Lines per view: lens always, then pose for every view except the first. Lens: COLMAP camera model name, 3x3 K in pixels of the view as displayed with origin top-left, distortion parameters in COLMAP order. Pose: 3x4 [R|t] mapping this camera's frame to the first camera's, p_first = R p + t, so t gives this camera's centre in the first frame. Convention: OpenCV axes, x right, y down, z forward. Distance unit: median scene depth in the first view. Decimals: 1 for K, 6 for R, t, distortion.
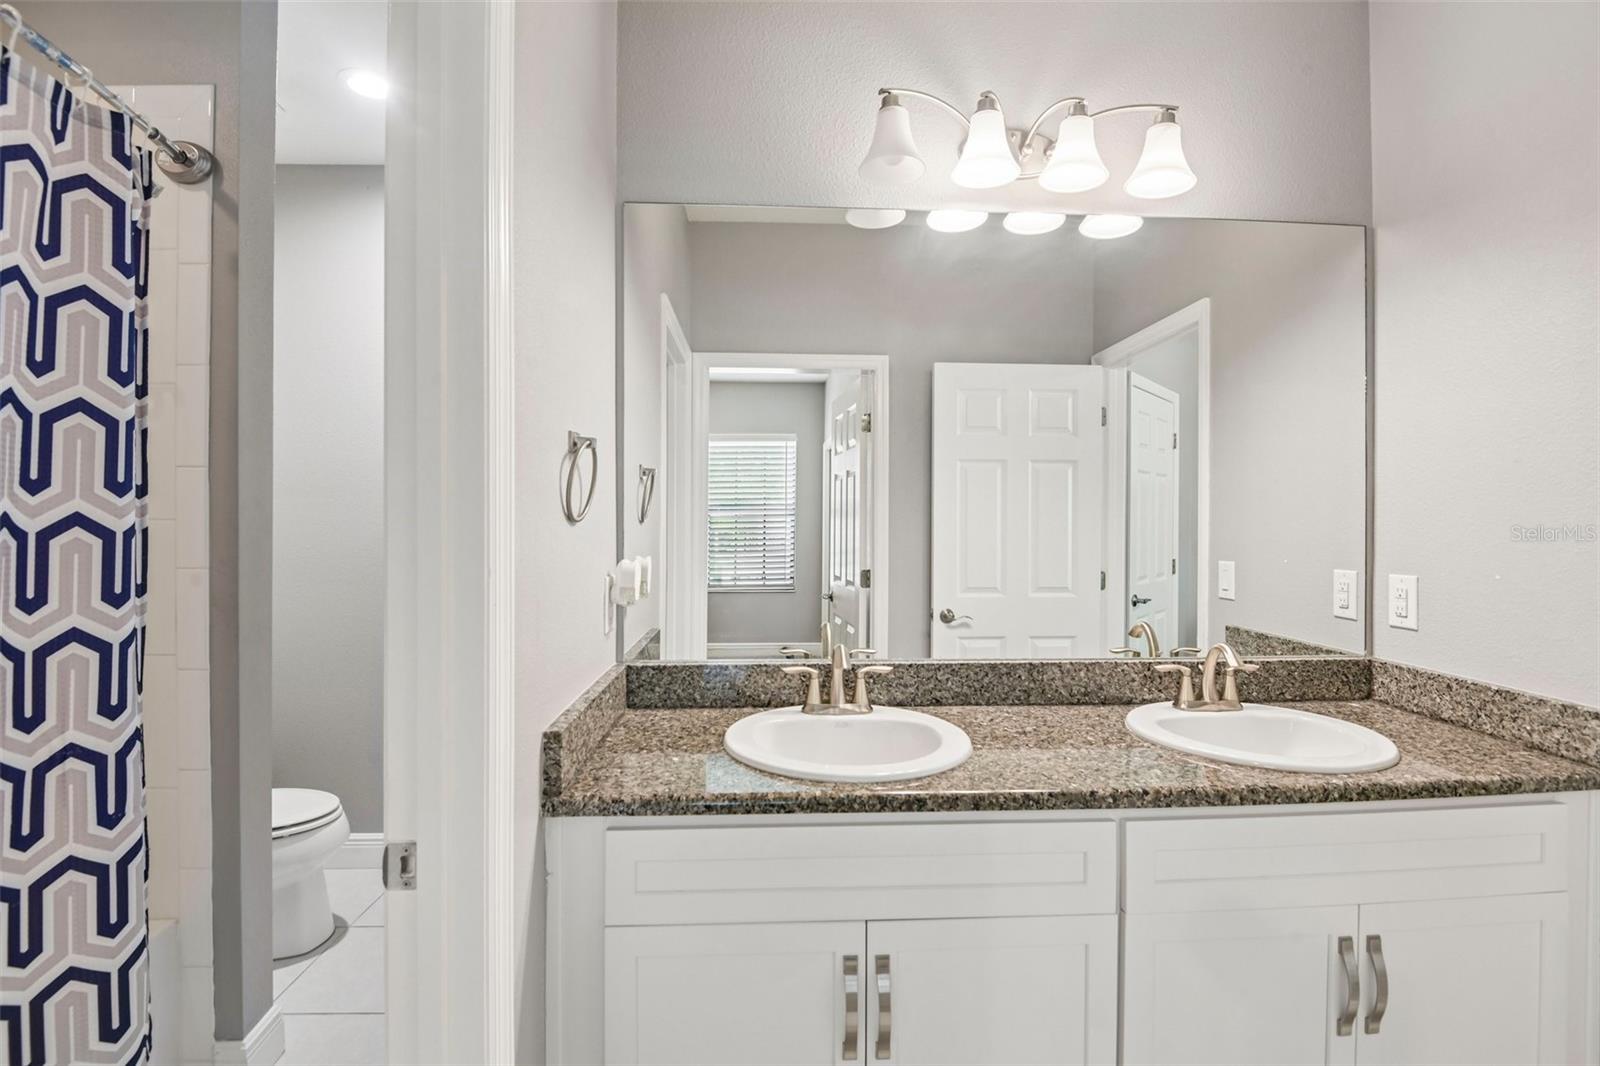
lens RADIAL K [[744.1, 0, 799.0], [0, 744.1, 523.9], [0, 0, 1]] dist [-0.020723, -0.011743]
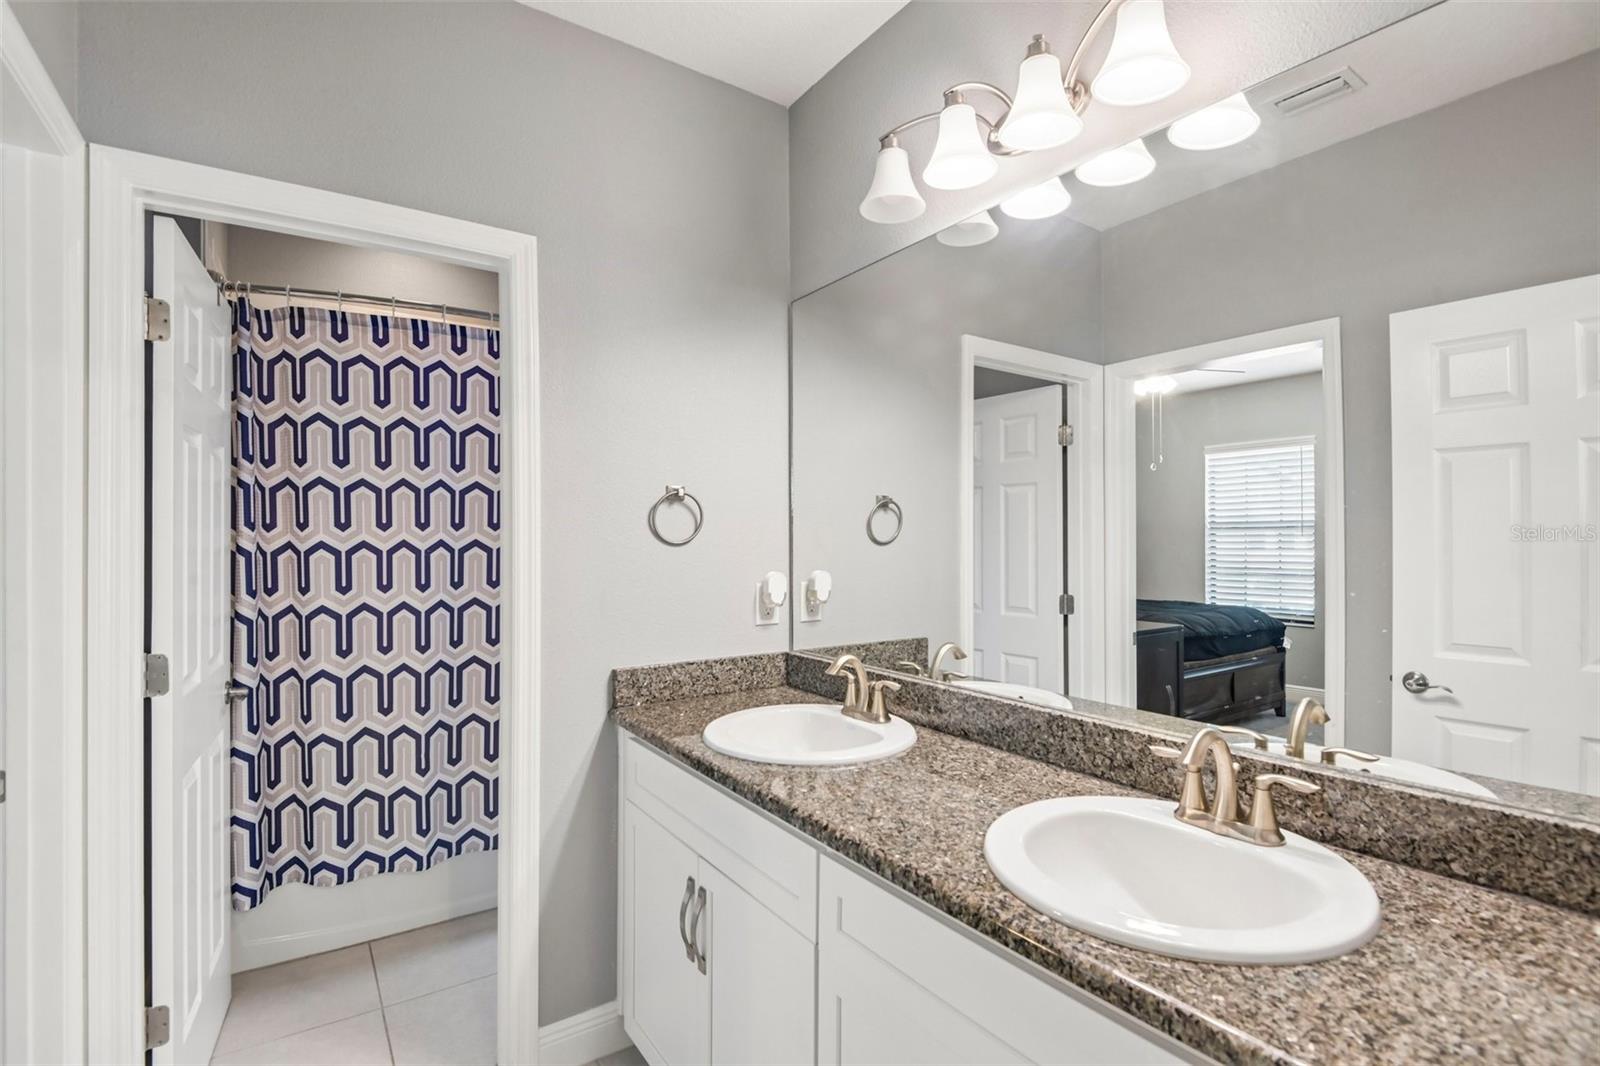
lens RADIAL K [[744.1, 0, 793.2], [0, 744.1, 534.4], [0, 0, 1]] dist [-0.020723, -0.011743]
pose [[0.519706, -0.010604, -0.854280, 0.880436], [-0.000648, 0.999918, -0.012806, -0.002881], [0.854345, 0.007209, 0.519656, 0.318899]]
